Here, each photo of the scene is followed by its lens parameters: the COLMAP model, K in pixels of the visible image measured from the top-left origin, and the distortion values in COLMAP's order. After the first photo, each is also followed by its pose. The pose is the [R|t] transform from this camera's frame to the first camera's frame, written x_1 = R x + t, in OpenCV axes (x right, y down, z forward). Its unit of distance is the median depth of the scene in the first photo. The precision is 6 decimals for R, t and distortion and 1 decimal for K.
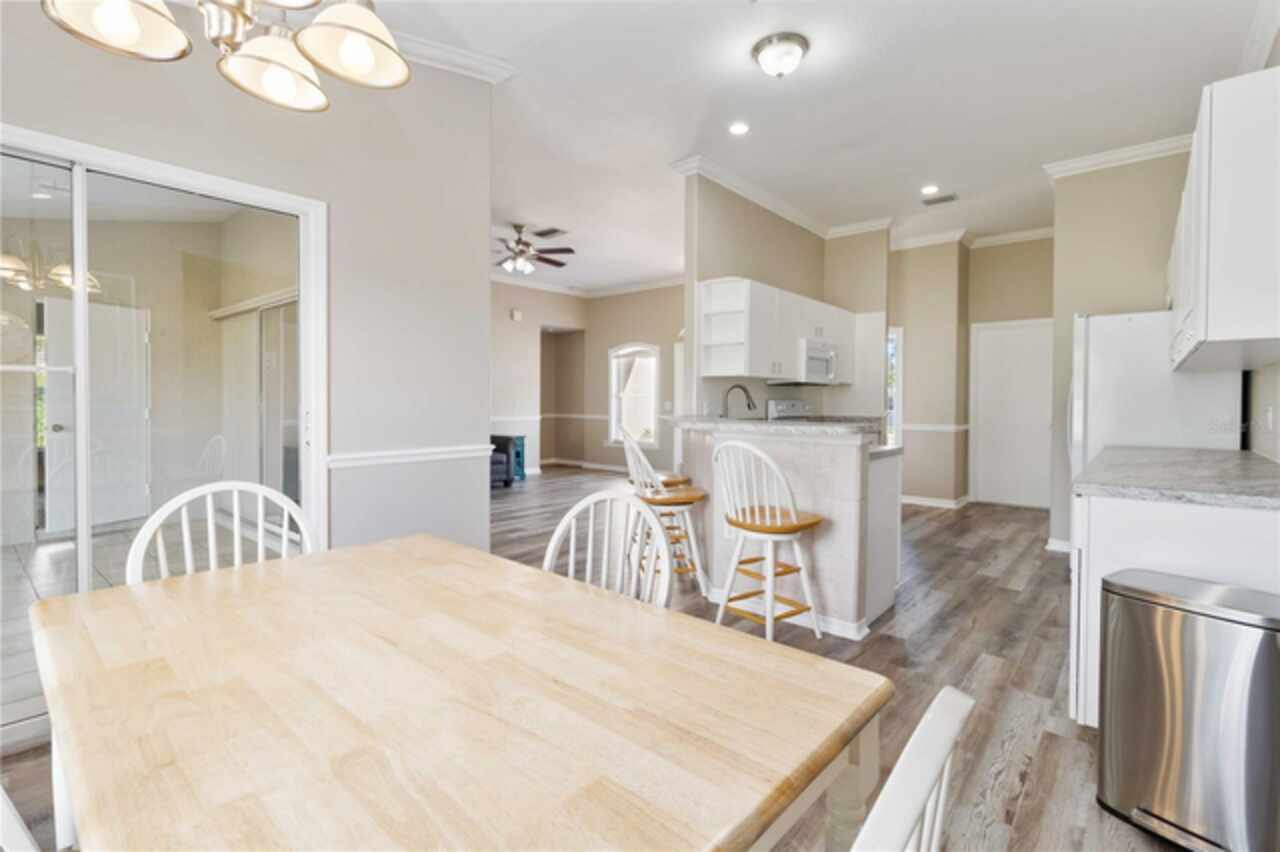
lens RADIAL K [[534.9, 0, 639.6], [0, 534.9, 415.1], [0, 0, 1]] dist [-0.000779, -0.000017]
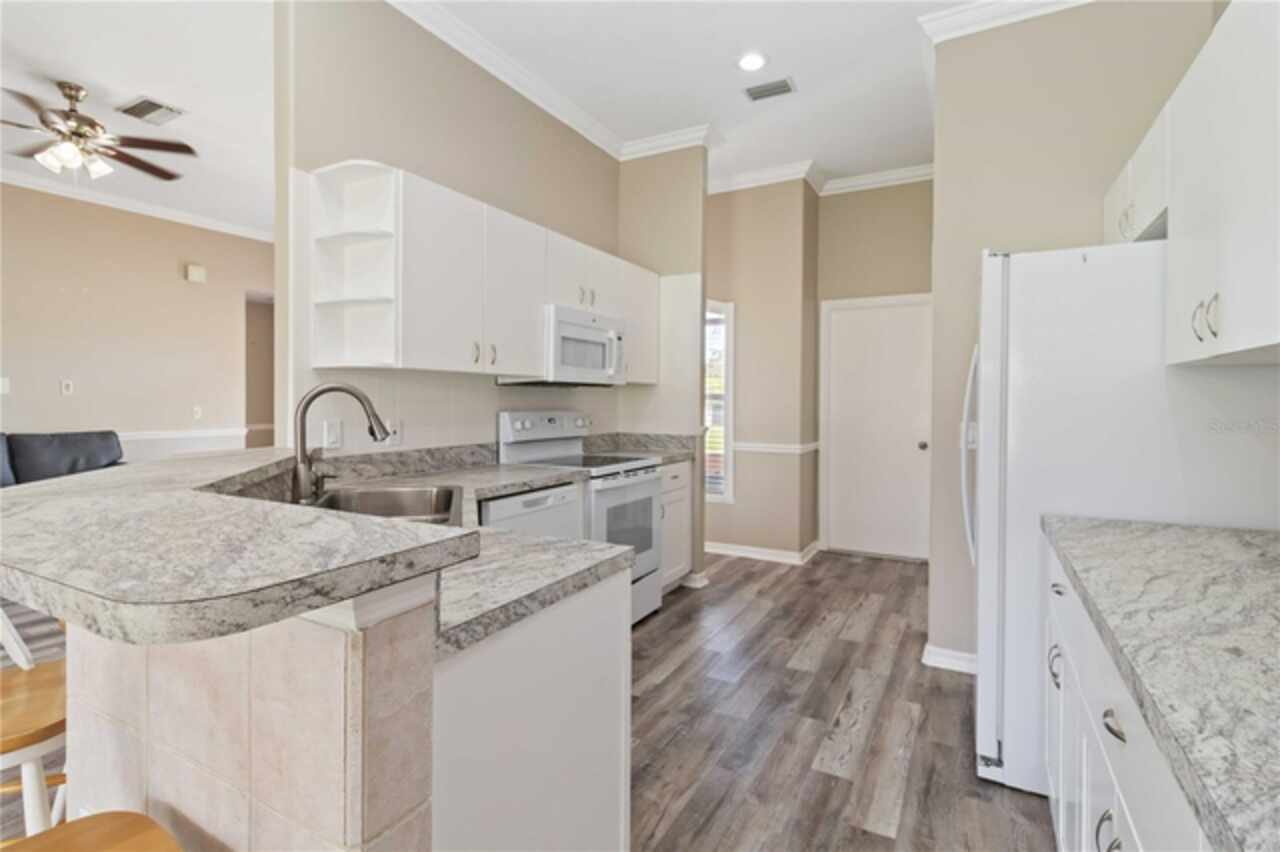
lens RADIAL K [[610.7, 0, 643.0], [0, 610.7, 425.0], [0, 0, 1]] dist [0.003944, 0.001232]
pose [[0.968072, -0.009701, 0.250485, 0.181533], [0.006855, 0.999902, 0.012229, -0.016967], [-0.250579, -0.010122, 0.968043, 0.264230]]
